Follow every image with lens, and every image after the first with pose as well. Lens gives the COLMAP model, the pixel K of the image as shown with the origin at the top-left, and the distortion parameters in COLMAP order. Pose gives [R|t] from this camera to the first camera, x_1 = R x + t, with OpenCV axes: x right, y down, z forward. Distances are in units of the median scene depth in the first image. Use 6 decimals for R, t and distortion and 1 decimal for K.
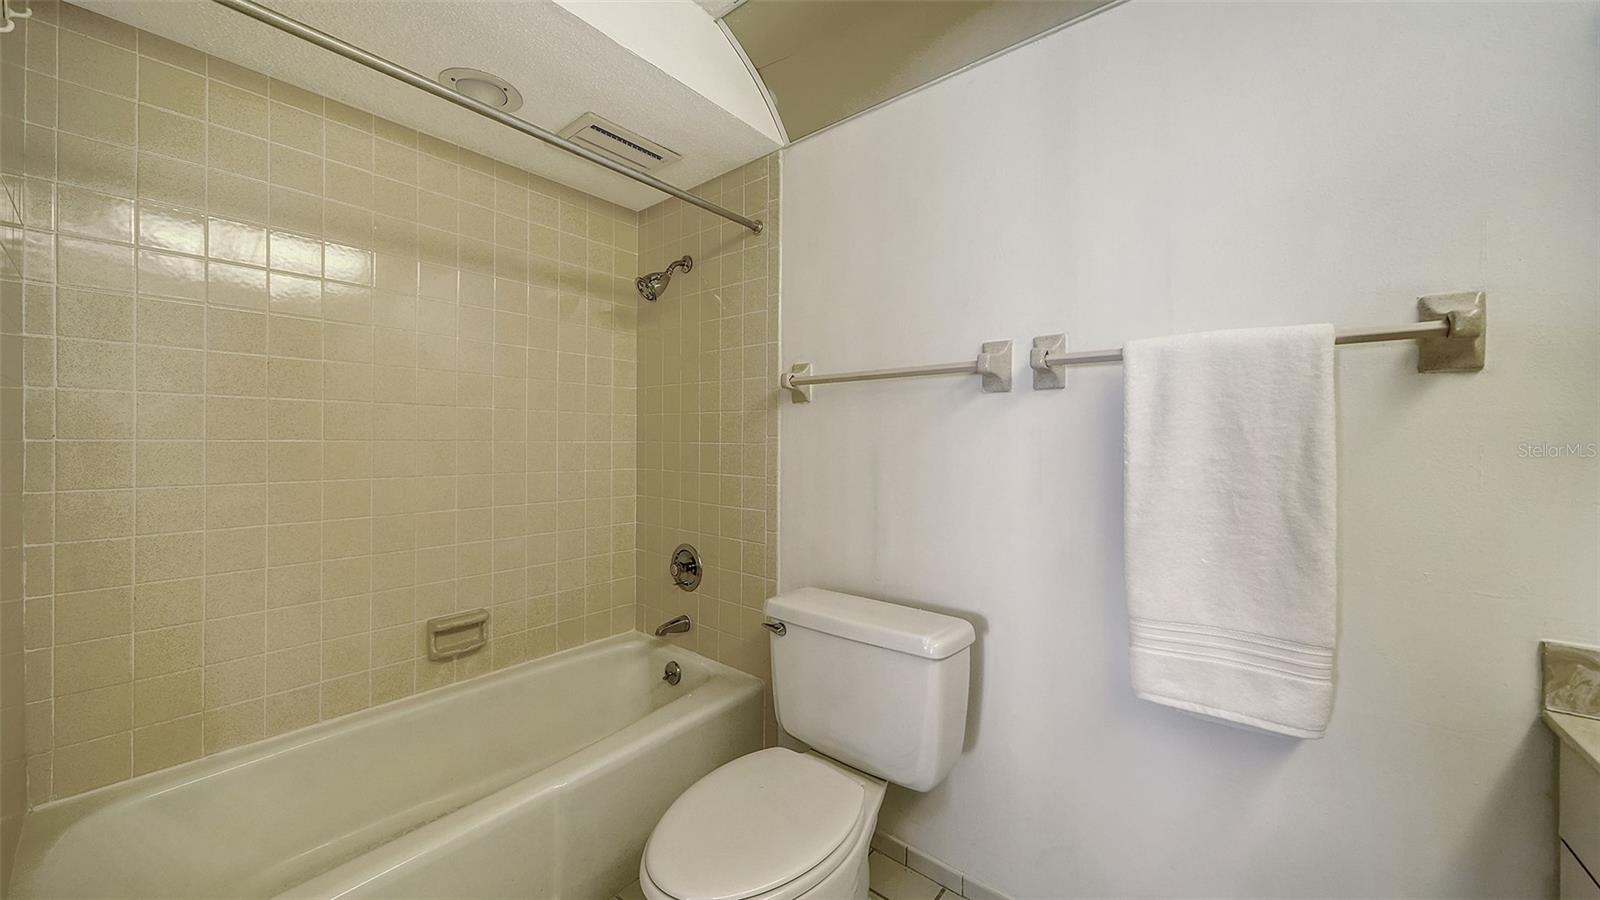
lens RADIAL K [[557.0, 0, 797.0], [0, 557.0, 439.9], [0, 0, 1]] dist [-0.007620, -0.000055]
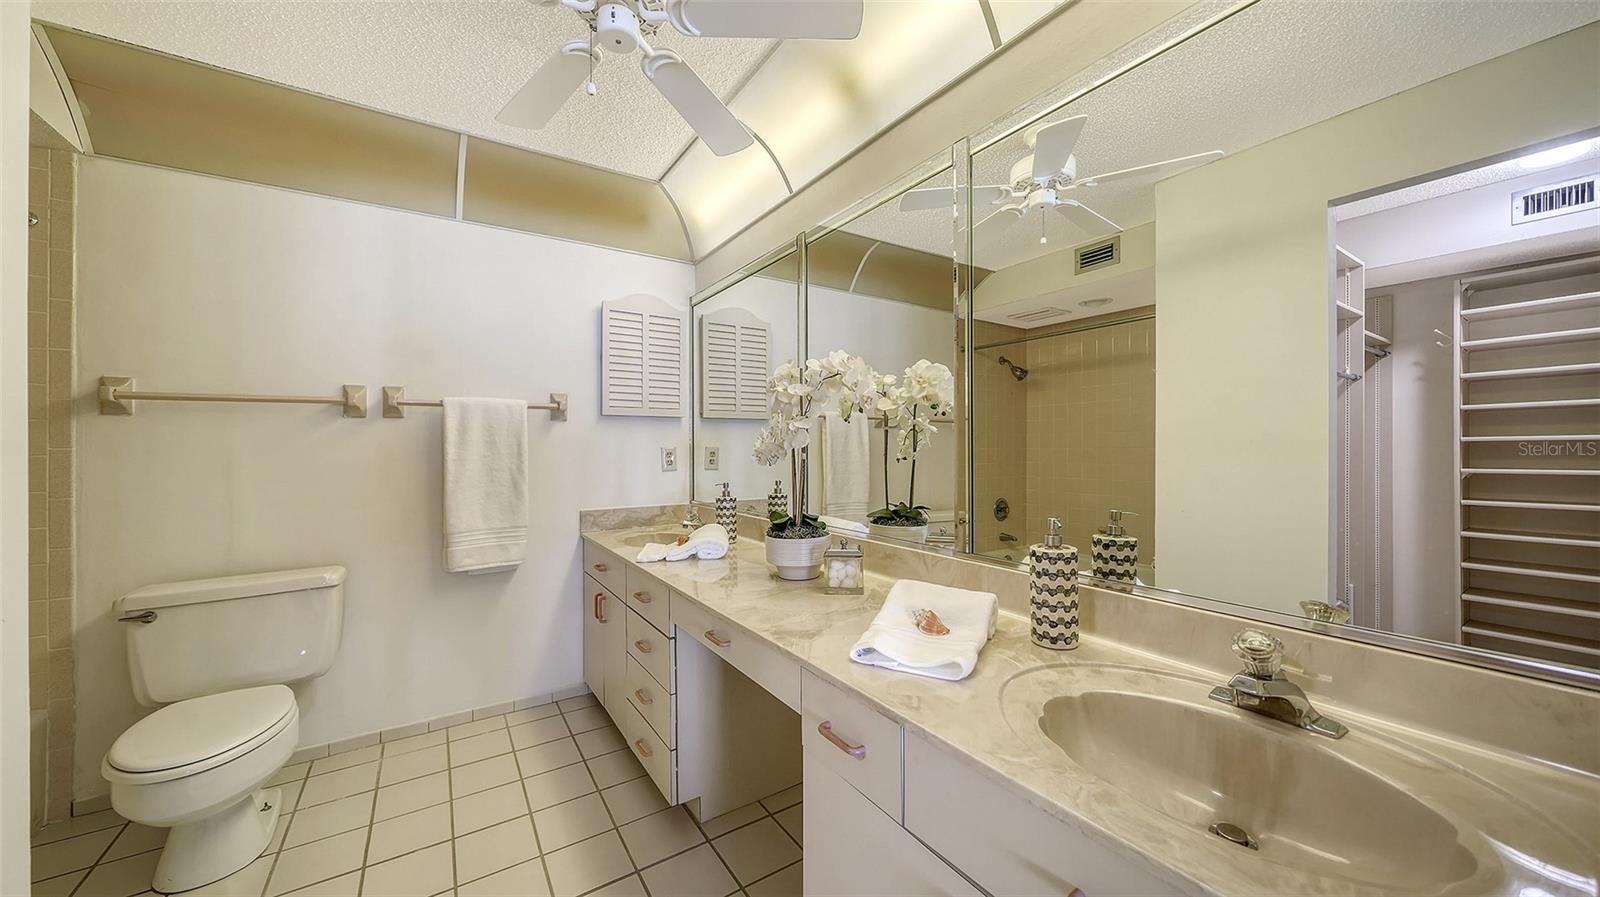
lens RADIAL K [[557.0, 0, 797.0], [0, 557.0, 438.4], [0, 0, 1]] dist [-0.007620, -0.000055]
pose [[0.270739, -0.003114, 0.962648, -0.841160], [0.007202, 0.999973, 0.001209, -0.020445], [-0.962626, 0.006605, 0.270755, -0.649013]]
